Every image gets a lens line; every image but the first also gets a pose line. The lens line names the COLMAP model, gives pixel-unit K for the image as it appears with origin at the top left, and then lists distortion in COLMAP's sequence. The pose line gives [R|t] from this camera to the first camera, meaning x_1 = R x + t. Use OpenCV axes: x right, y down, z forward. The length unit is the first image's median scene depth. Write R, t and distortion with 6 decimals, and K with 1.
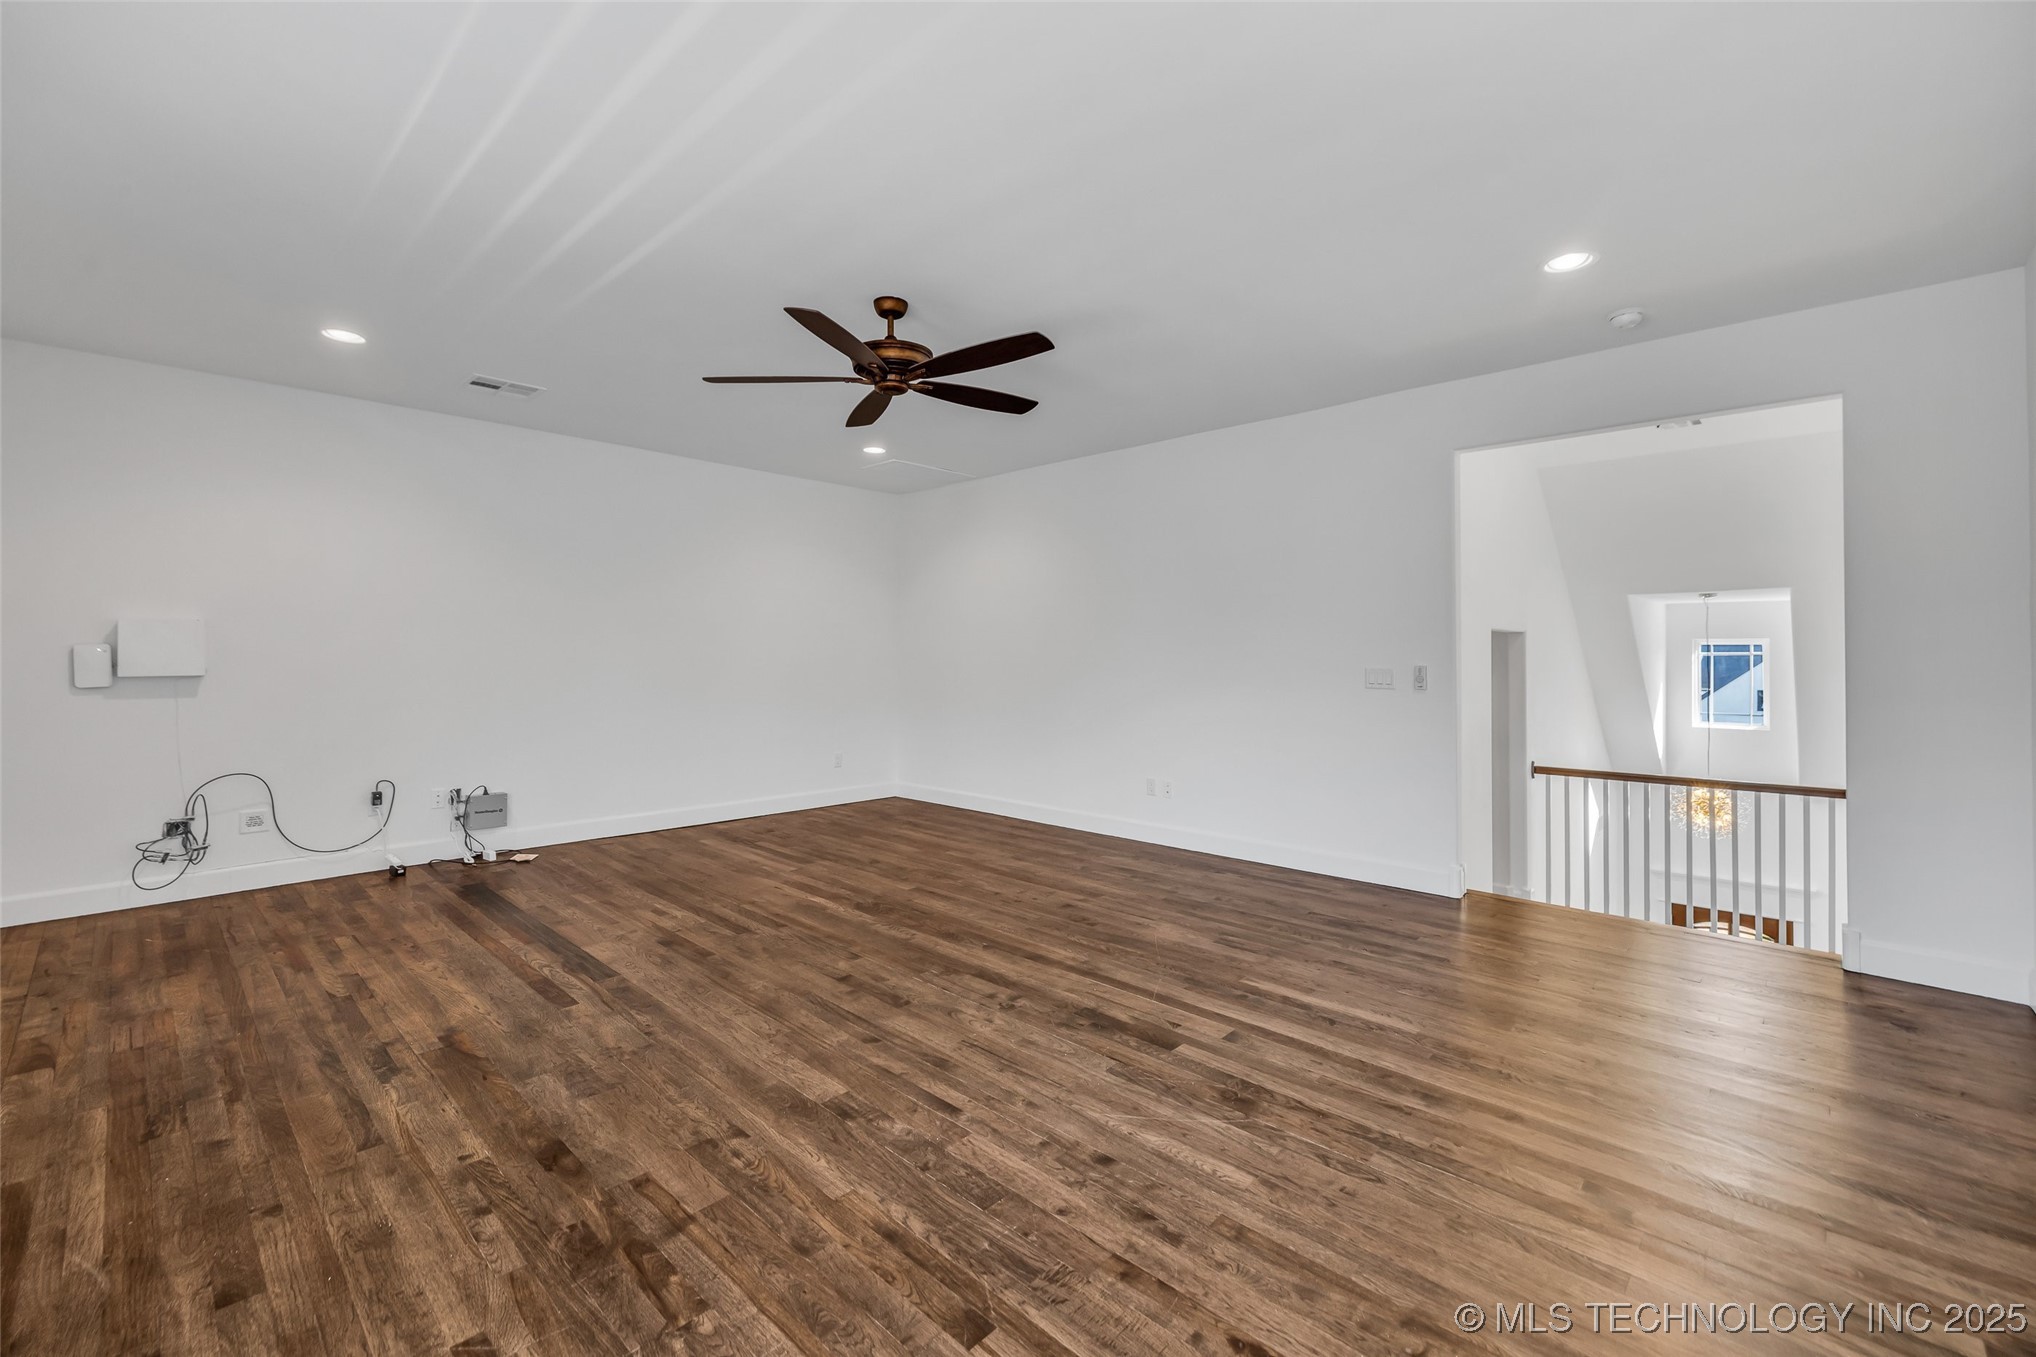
lens RADIAL K [[863.8, 0, 1016.7], [0, 863.8, 673.8], [0, 0, 1]] dist [-0.002023, -0.000148]
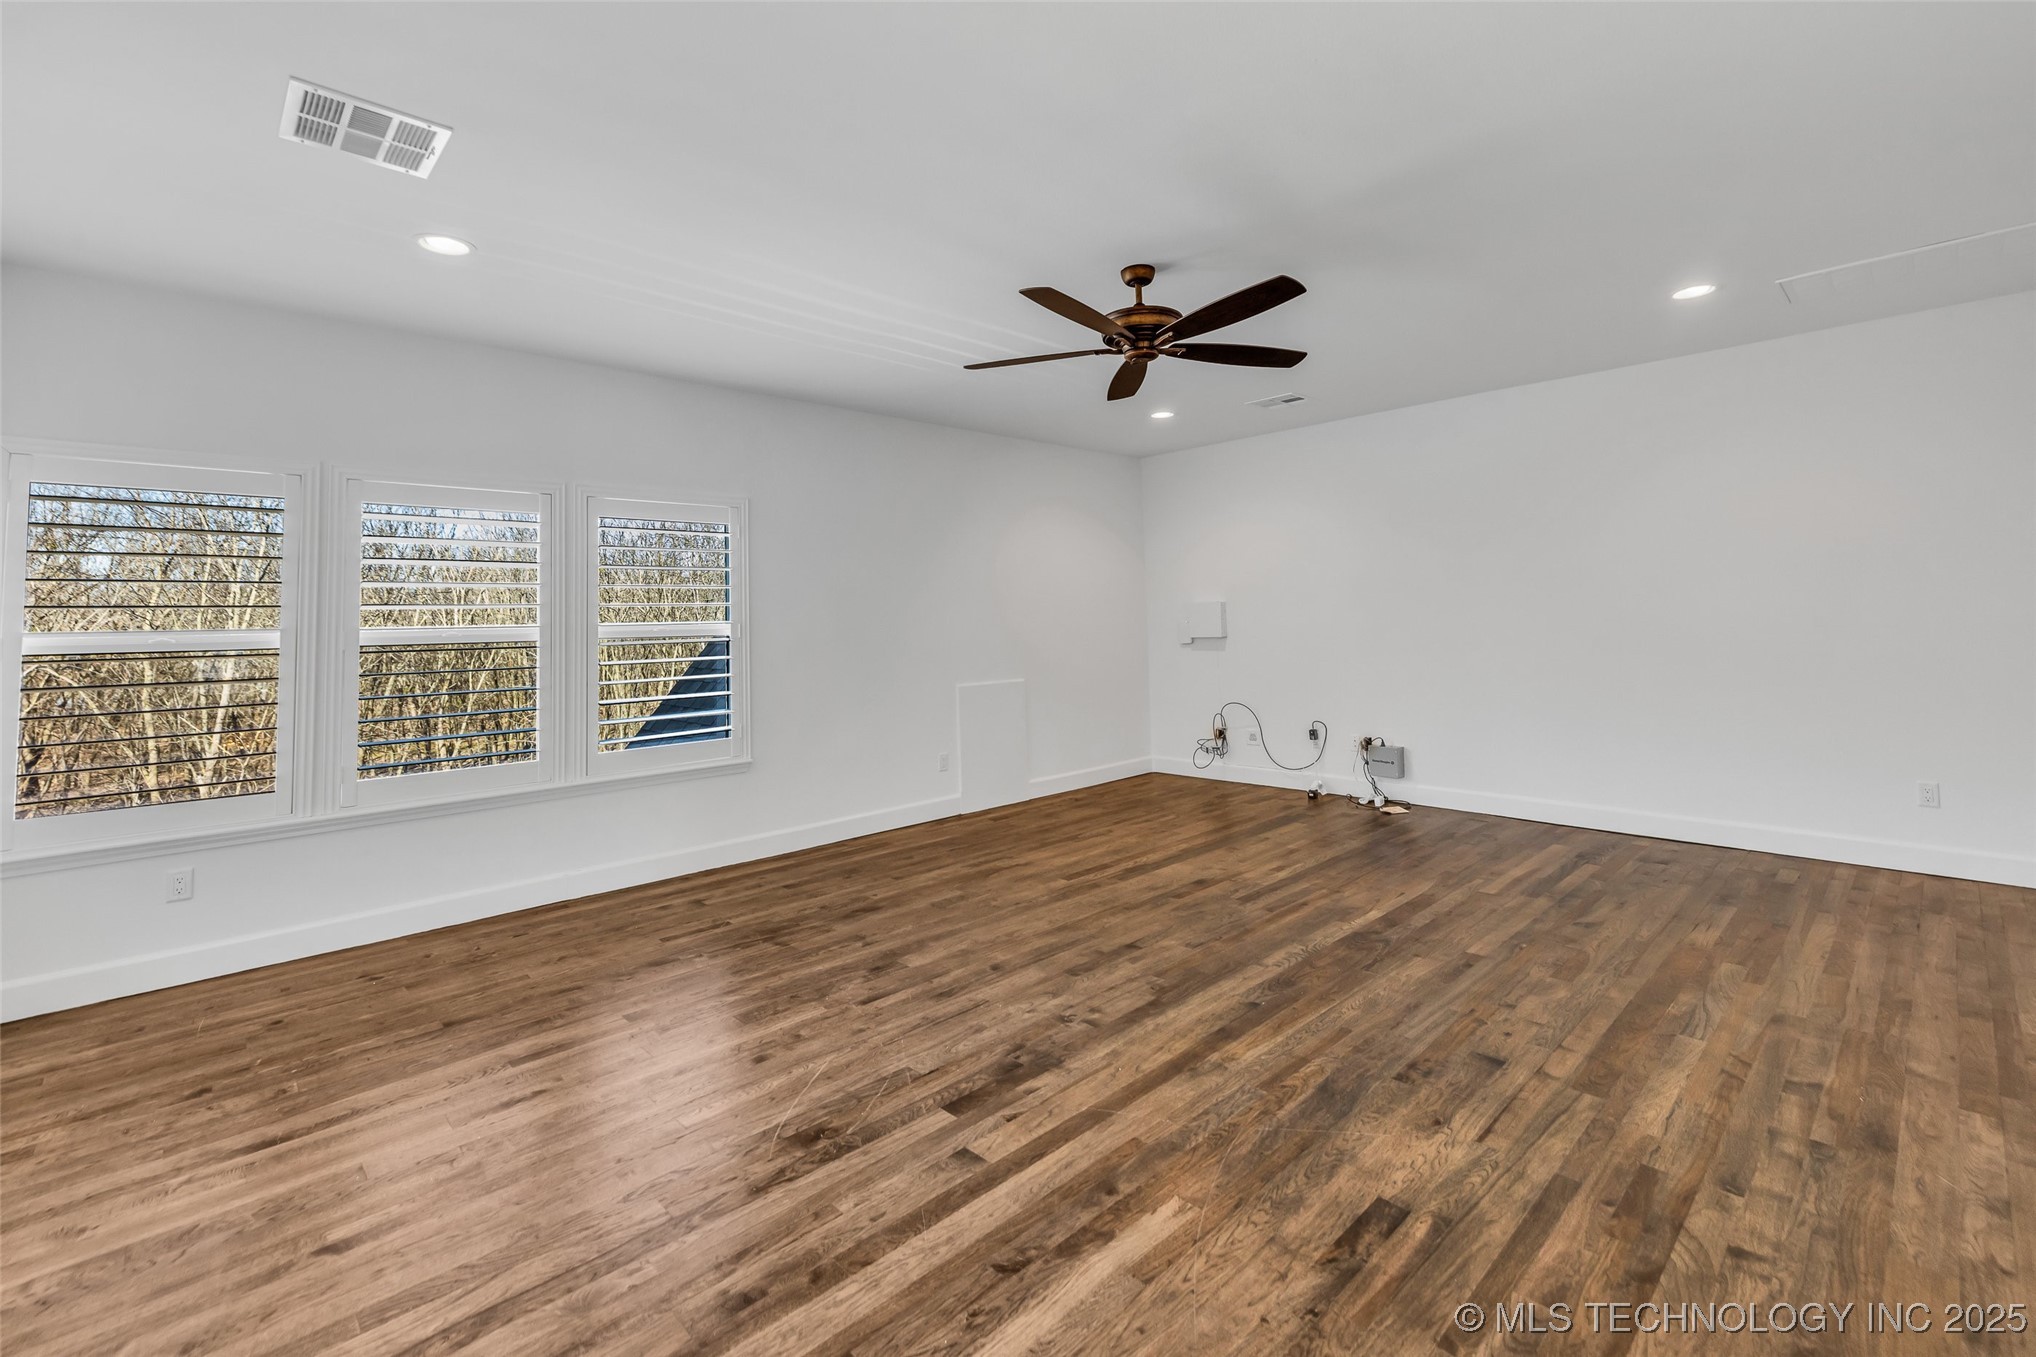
lens RADIAL K [[863.8, 0, 1000.7], [0, 863.8, 617.8], [0, 0, 1]] dist [-0.002023, -0.000148]
pose [[-0.052278, -0.008808, -0.998594, 0.901451], [0.003313, 0.999954, -0.008994, -0.029443], [0.998627, -0.003779, -0.052246, 0.975451]]
